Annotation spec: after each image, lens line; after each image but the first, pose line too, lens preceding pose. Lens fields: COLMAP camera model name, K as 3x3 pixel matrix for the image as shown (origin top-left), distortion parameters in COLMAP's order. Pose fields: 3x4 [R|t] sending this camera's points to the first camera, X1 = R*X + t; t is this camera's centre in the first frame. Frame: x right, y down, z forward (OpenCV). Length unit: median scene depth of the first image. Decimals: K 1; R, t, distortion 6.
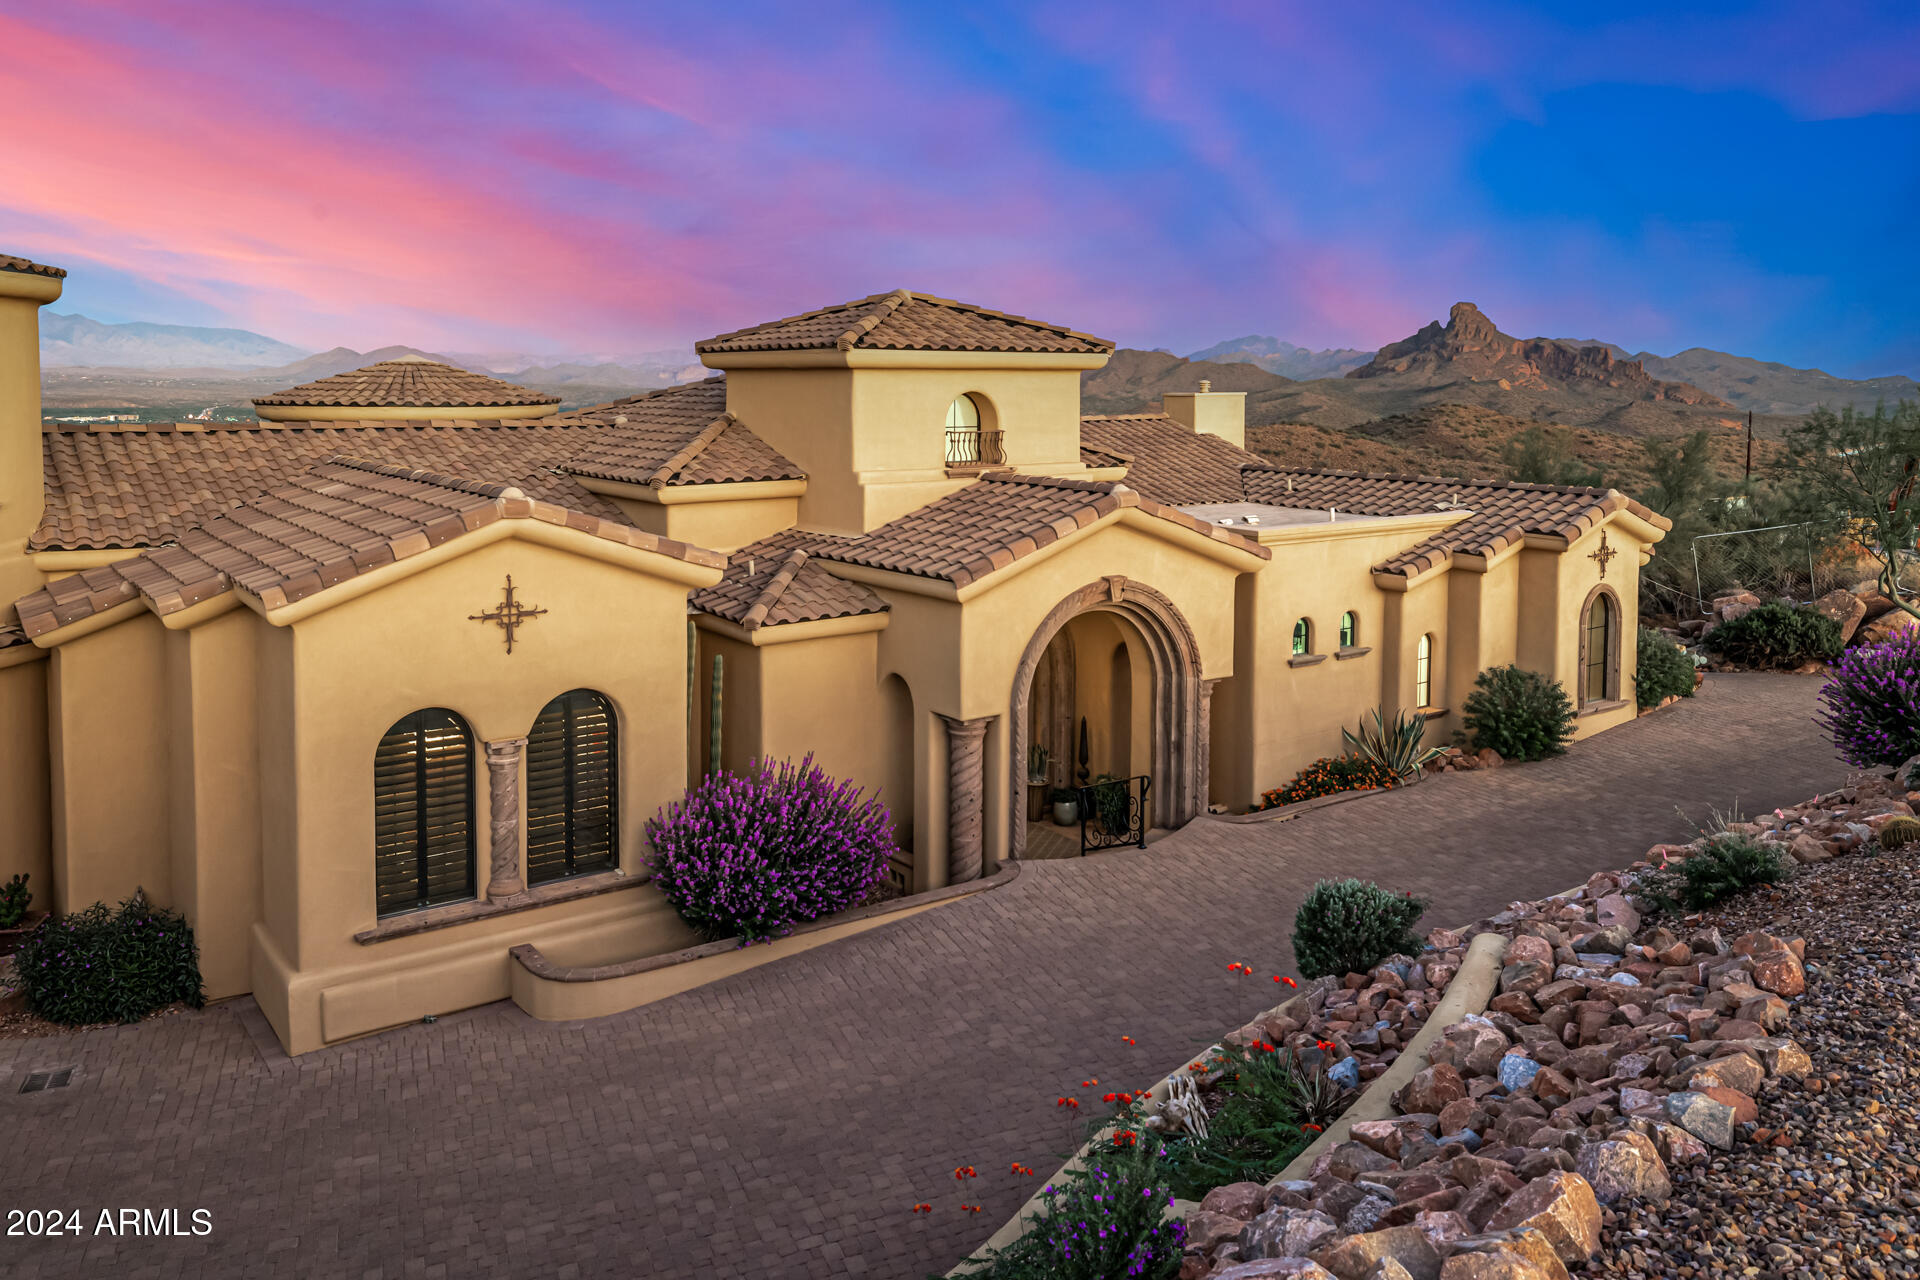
lens RADIAL K [[1454.0, 0, 953.6], [0, 1454.0, 455.6], [0, 0, 1]] dist [-0.000150, 0.001869]
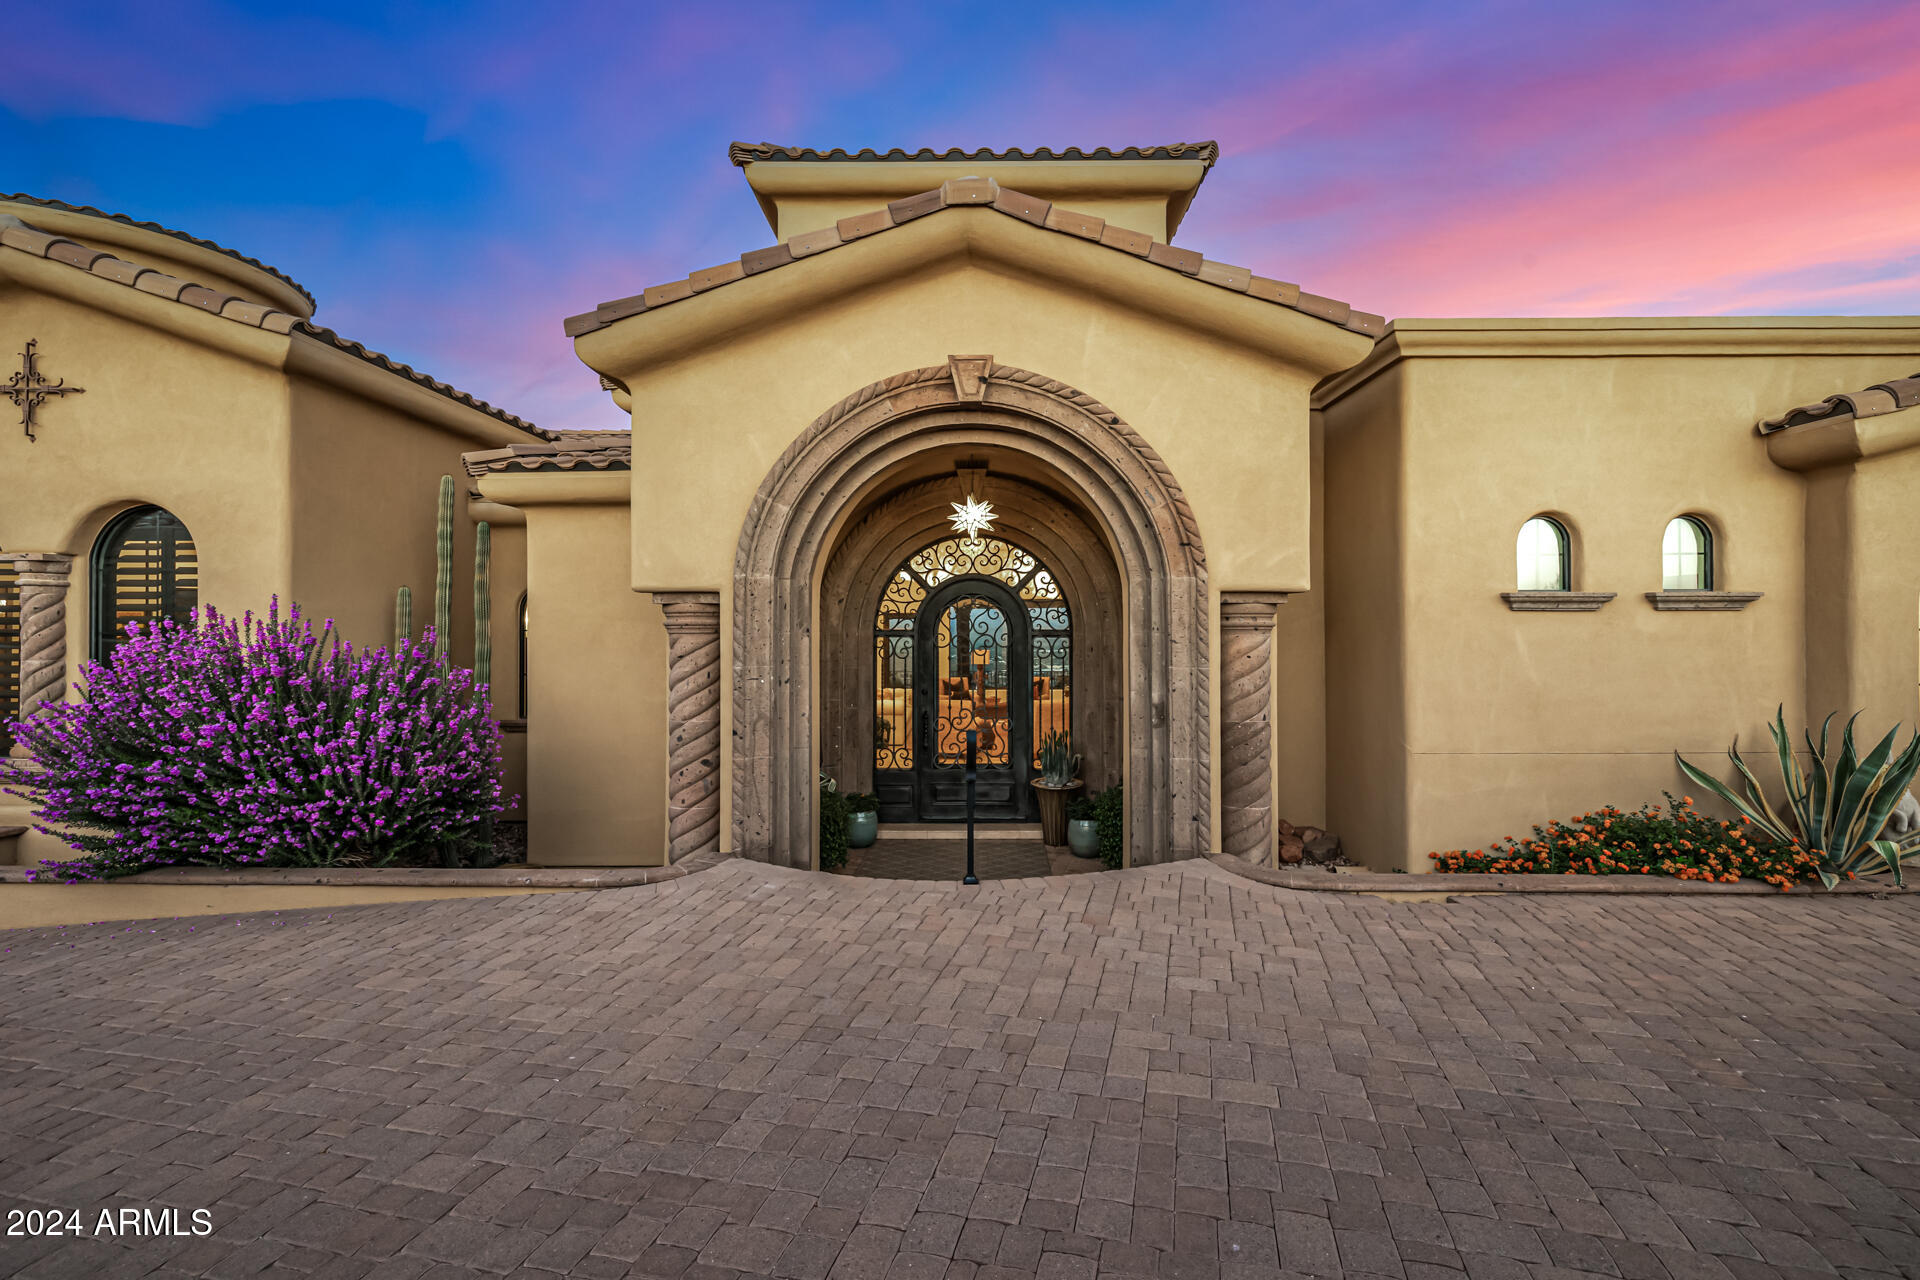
lens RADIAL K [[818.9, 0, 957.1], [0, 818.9, 626.0], [0, 0, 1]] dist [0.002098, 0.000674]
pose [[0.805779, -0.003779, -0.592204, 0.241994], [-0.027048, 0.998701, -0.043175, 0.166013], [0.591599, 0.050807, 0.804630, 0.651682]]
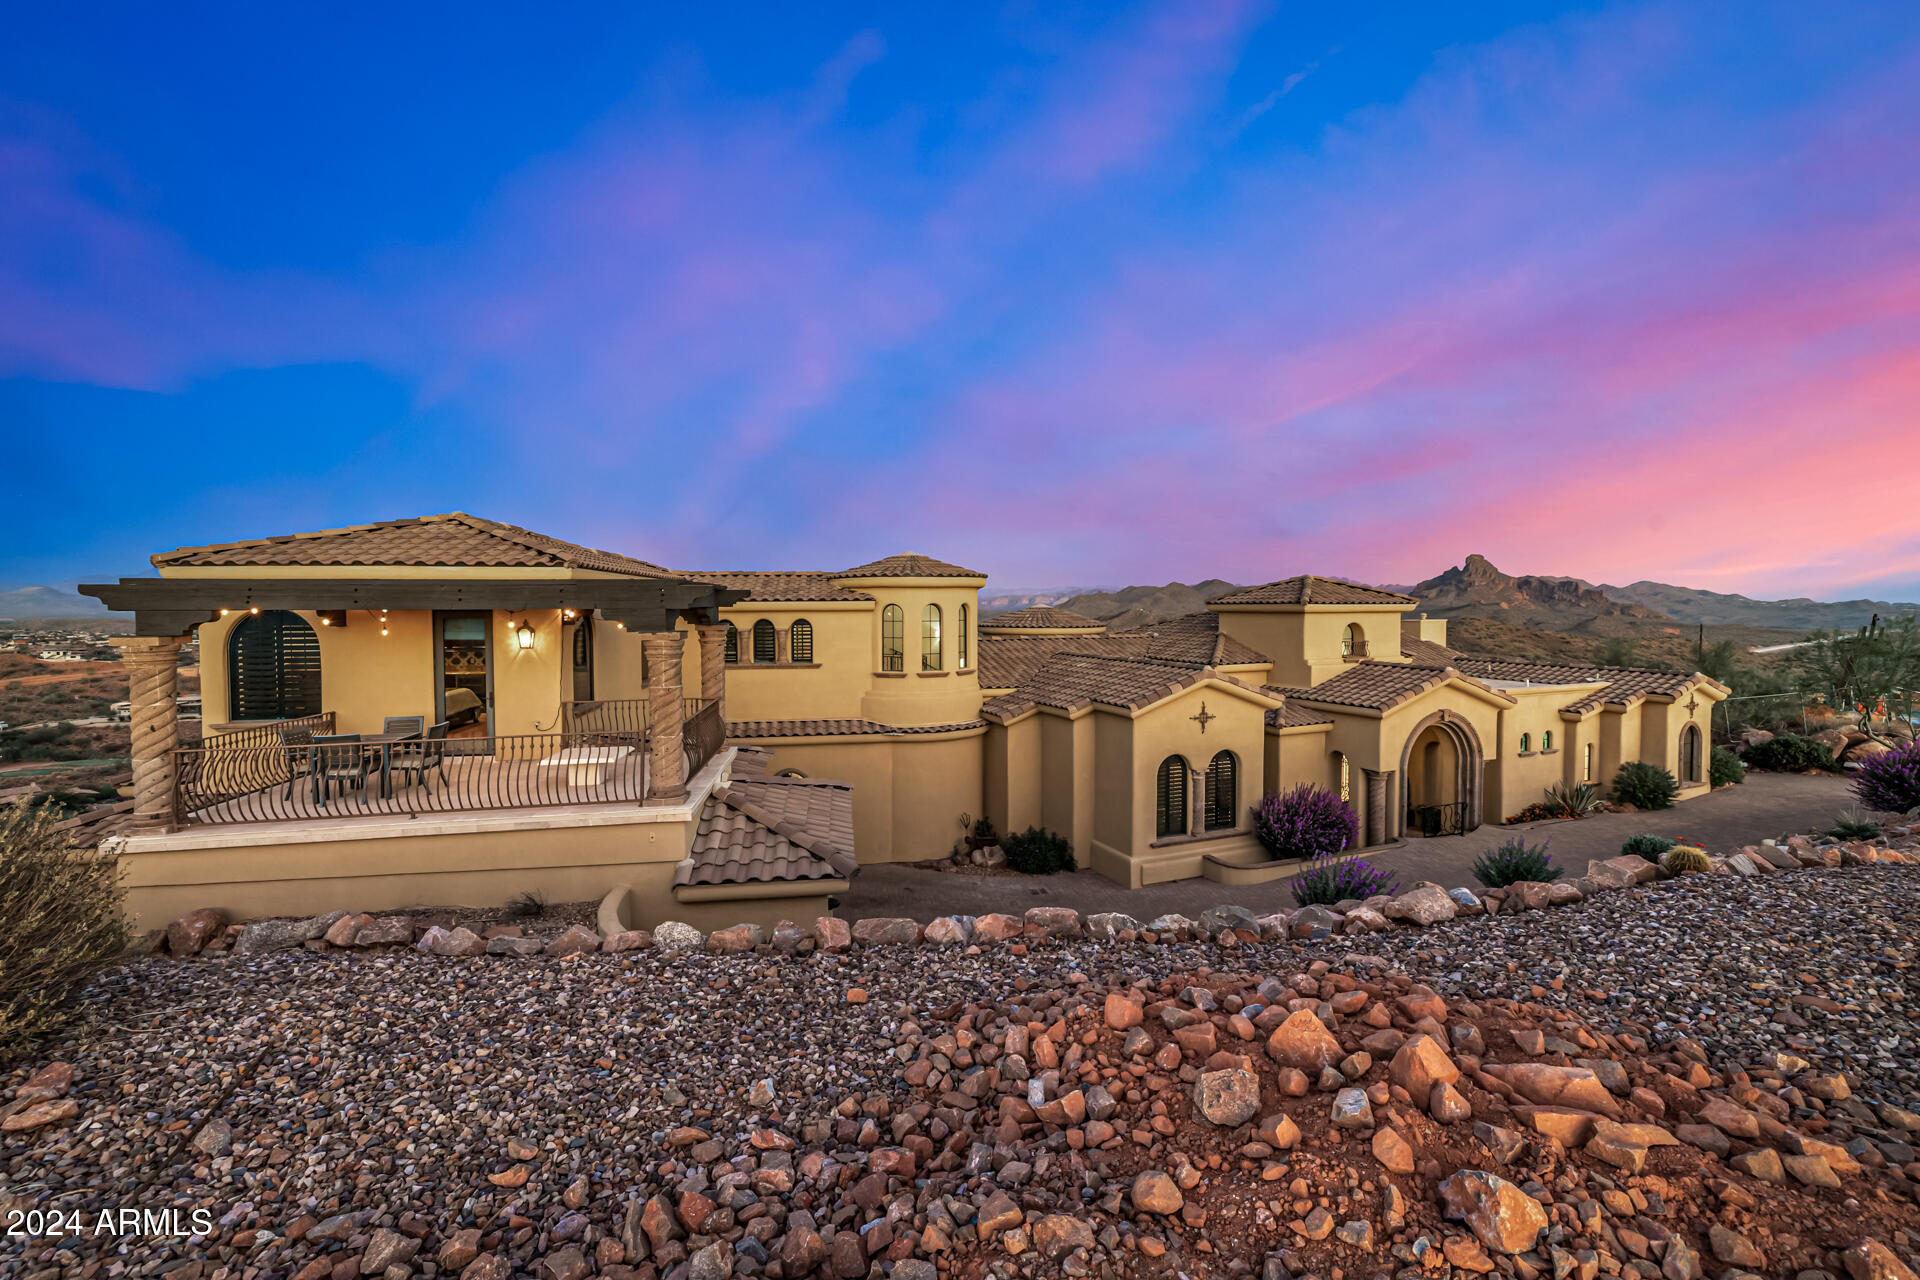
lens RADIAL K [[818.9, 0, 957.1], [0, 818.9, 626.0], [0, 0, 1]] dist [0.002098, 0.000674]
pose [[0.975041, 0.000593, -0.222023, -0.279237], [-0.006332, 0.999664, -0.025138, -0.004845], [0.221934, 0.025916, 0.974717, -0.300856]]
